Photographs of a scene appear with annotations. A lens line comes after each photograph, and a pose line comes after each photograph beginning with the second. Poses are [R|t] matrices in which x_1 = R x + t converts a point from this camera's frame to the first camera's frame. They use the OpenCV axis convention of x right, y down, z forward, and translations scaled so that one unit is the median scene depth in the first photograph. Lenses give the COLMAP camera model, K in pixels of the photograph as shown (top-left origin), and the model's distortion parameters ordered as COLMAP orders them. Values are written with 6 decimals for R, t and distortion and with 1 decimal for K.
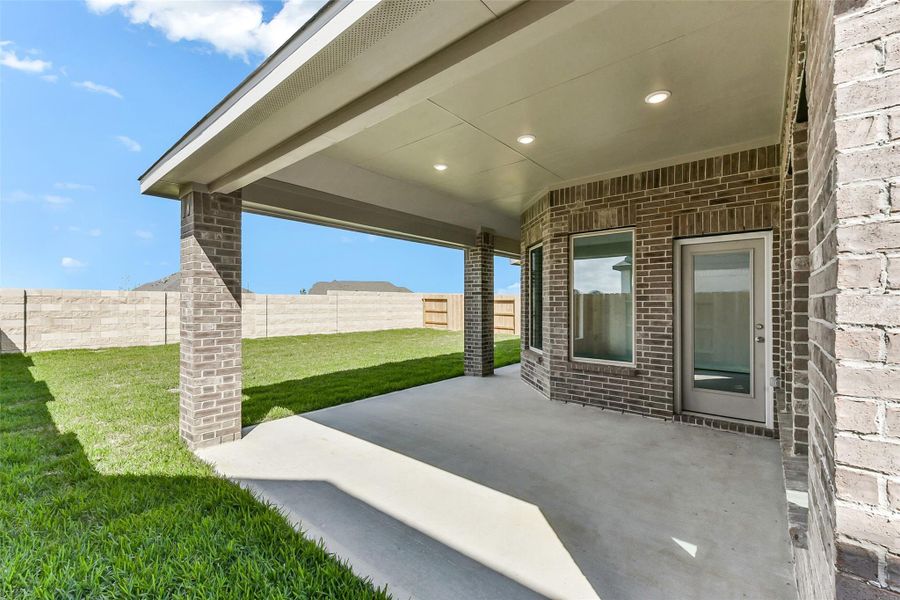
lens RADIAL K [[368.2, 0, 452.4], [0, 368.2, 302.1], [0, 0, 1]] dist [-0.000137, -0.000586]
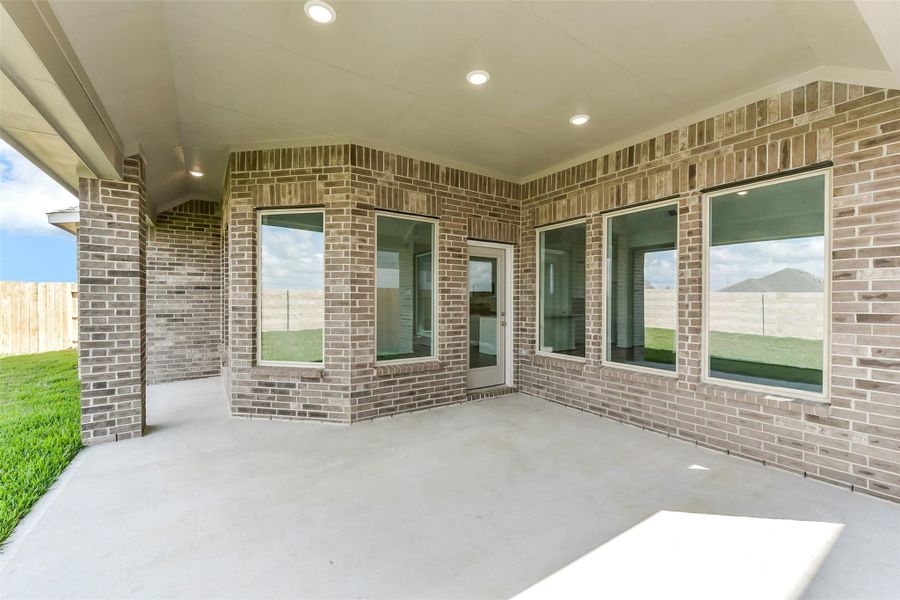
lens RADIAL K [[368.2, 0, 452.7], [0, 368.2, 302.2], [0, 0, 1]] dist [-0.000137, -0.000586]
pose [[0.286062, -0.006751, 0.958187, -0.426698], [-0.009020, 0.999912, 0.009737, 0.009200], [-0.958169, -0.011428, 0.285975, 0.648308]]
